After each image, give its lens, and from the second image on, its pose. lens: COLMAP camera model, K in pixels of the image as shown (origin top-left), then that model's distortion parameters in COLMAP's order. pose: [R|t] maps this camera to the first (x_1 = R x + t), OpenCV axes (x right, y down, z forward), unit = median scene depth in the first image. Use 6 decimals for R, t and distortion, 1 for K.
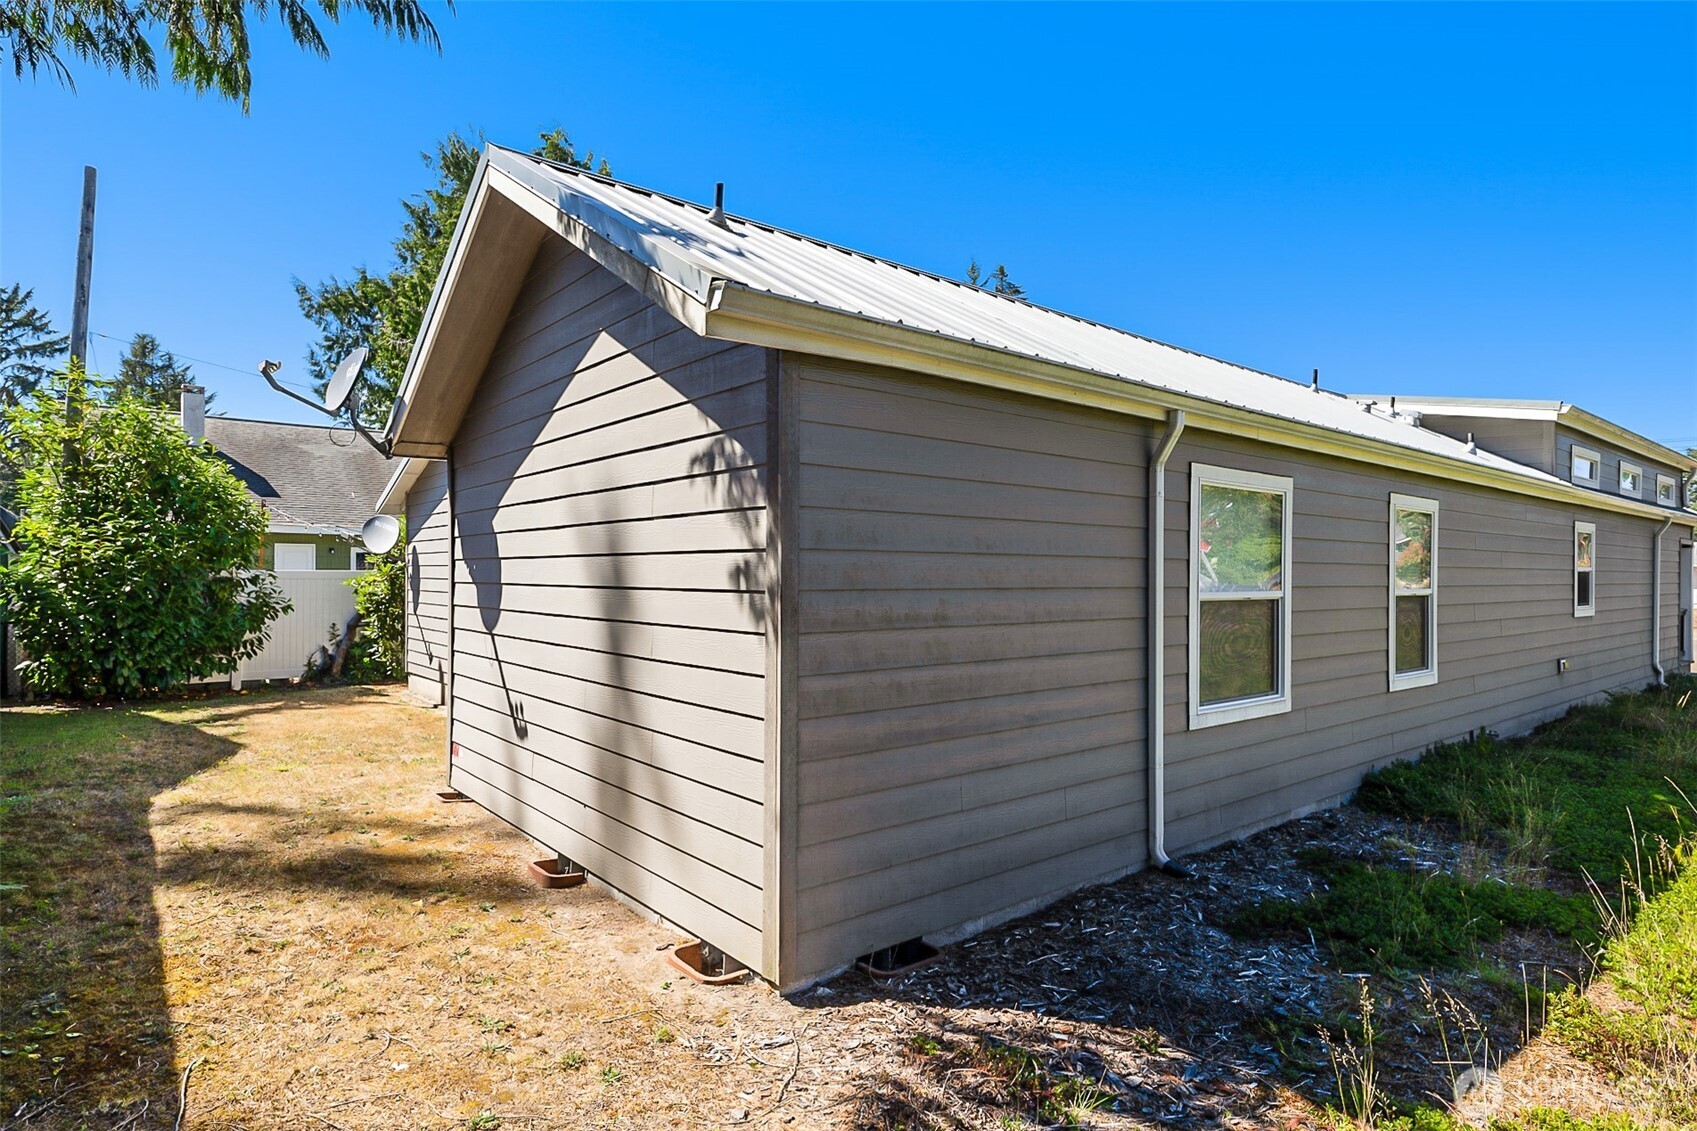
lens RADIAL K [[906.9, 0, 853.3], [0, 906.9, 575.5], [0, 0, 1]] dist [0.002380, 0.012084]
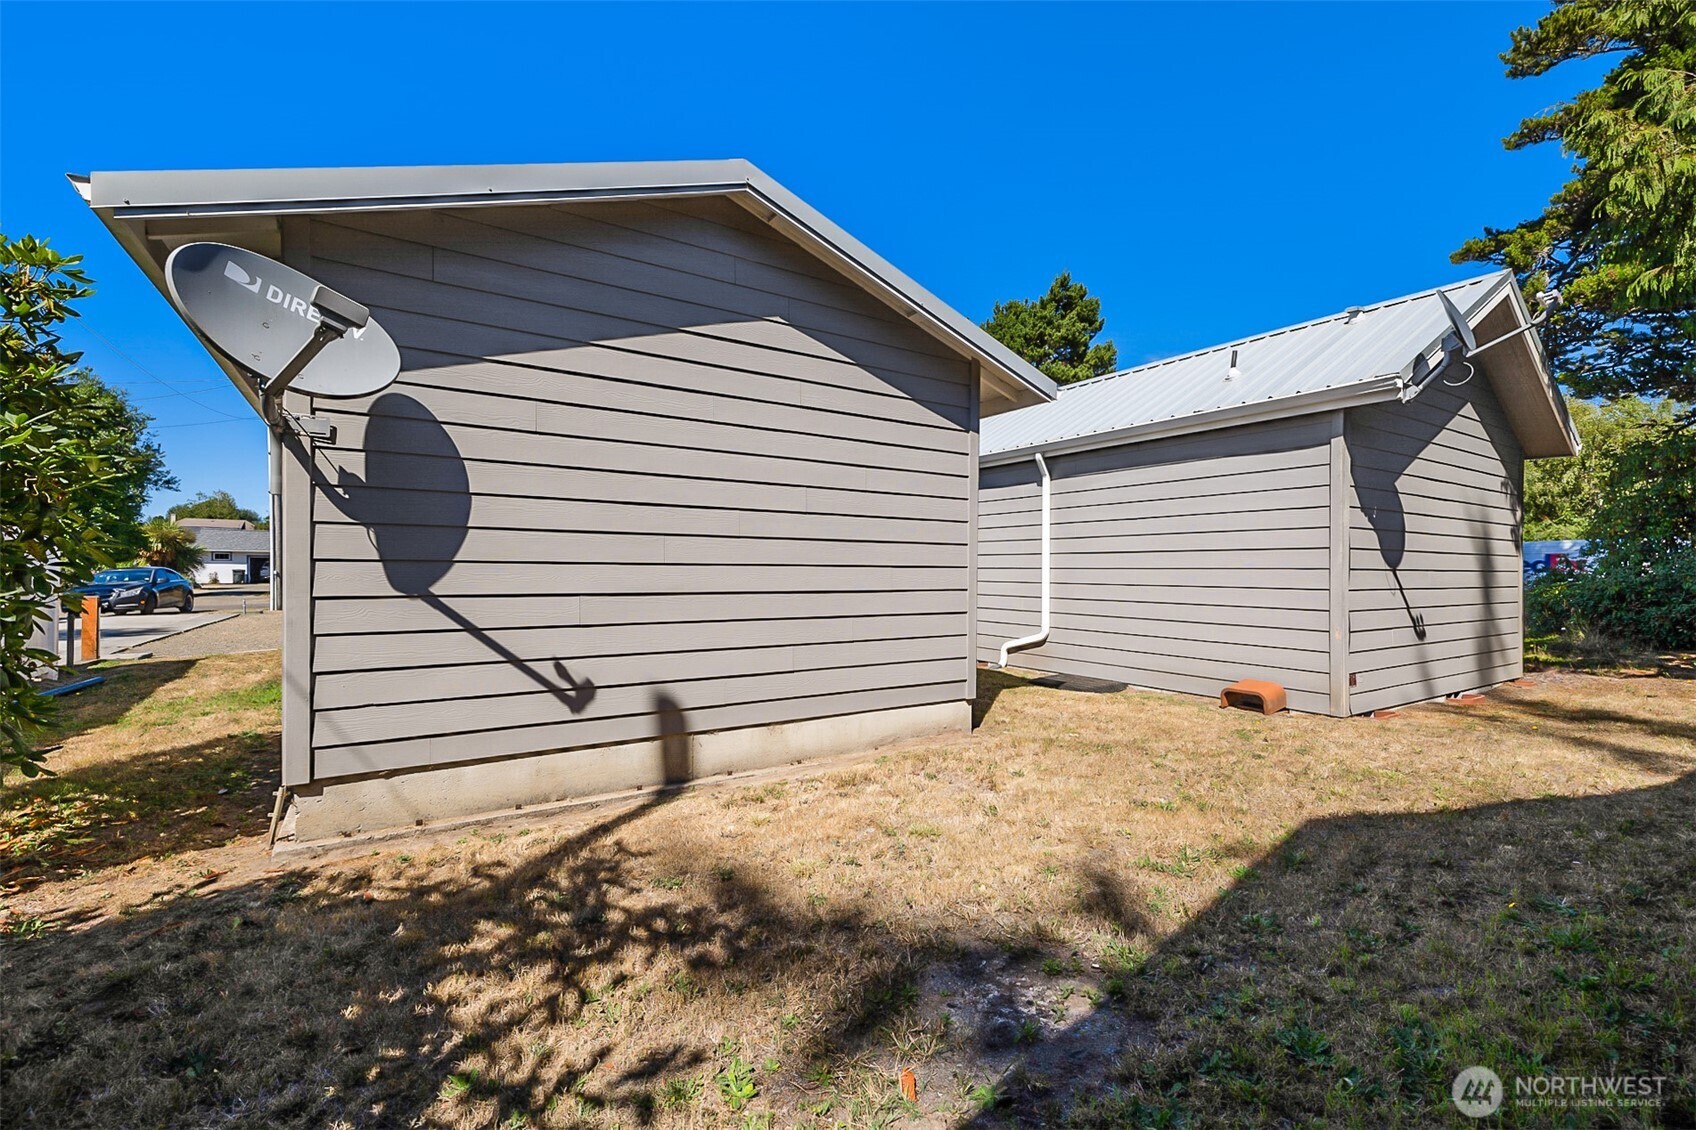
lens RADIAL K [[714.2, 0, 841.4], [0, 714.2, 570.2], [0, 0, 1]] dist [0.008764, -0.000376]
pose [[0.116617, -0.002822, 0.993173, -1.557755], [-0.002240, 0.999993, 0.003104, 0.065618], [-0.993174, -0.002587, 0.116609, 1.722277]]
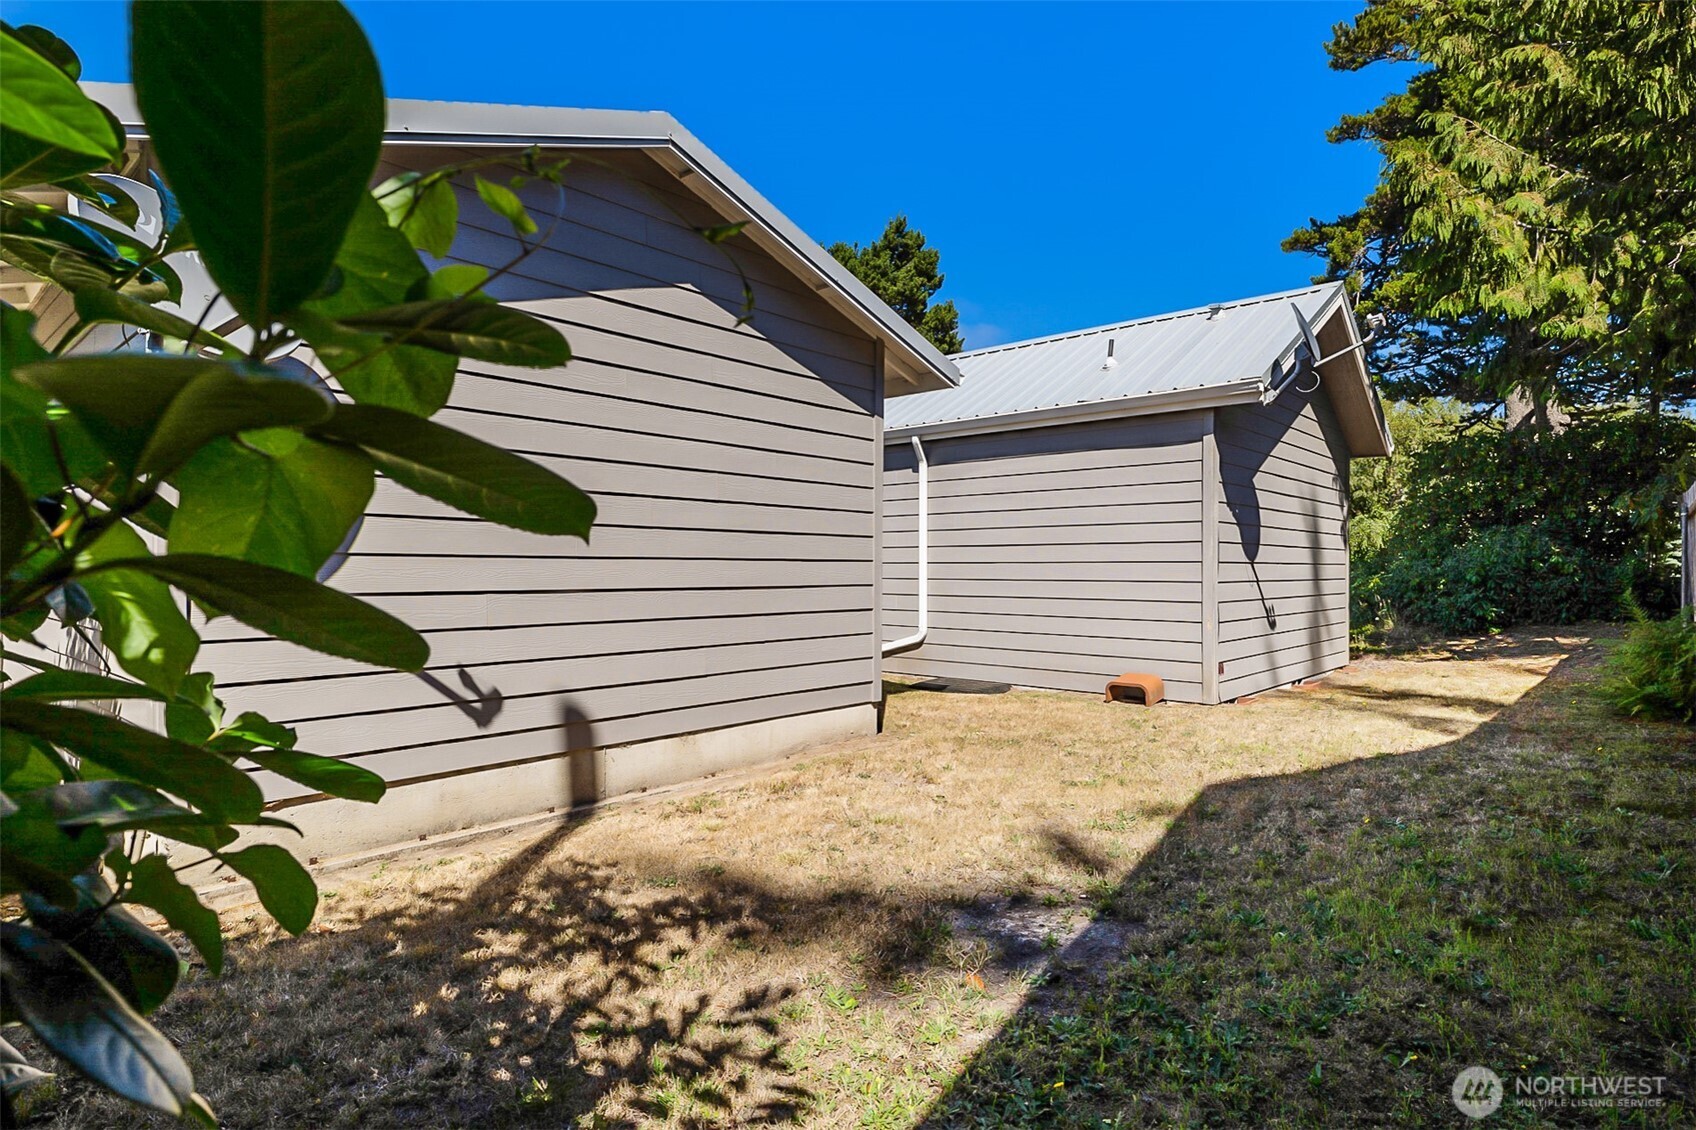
lens RADIAL K [[906.3, 0, 852.8], [0, 906.3, 575.0], [0, 0, 1]] dist [0.002380, 0.012084]
pose [[-0.151980, -0.010583, 0.988327, -1.694912], [0.001621, 0.999939, 0.010957, 0.069127], [-0.988382, 0.003267, -0.151954, 1.853906]]
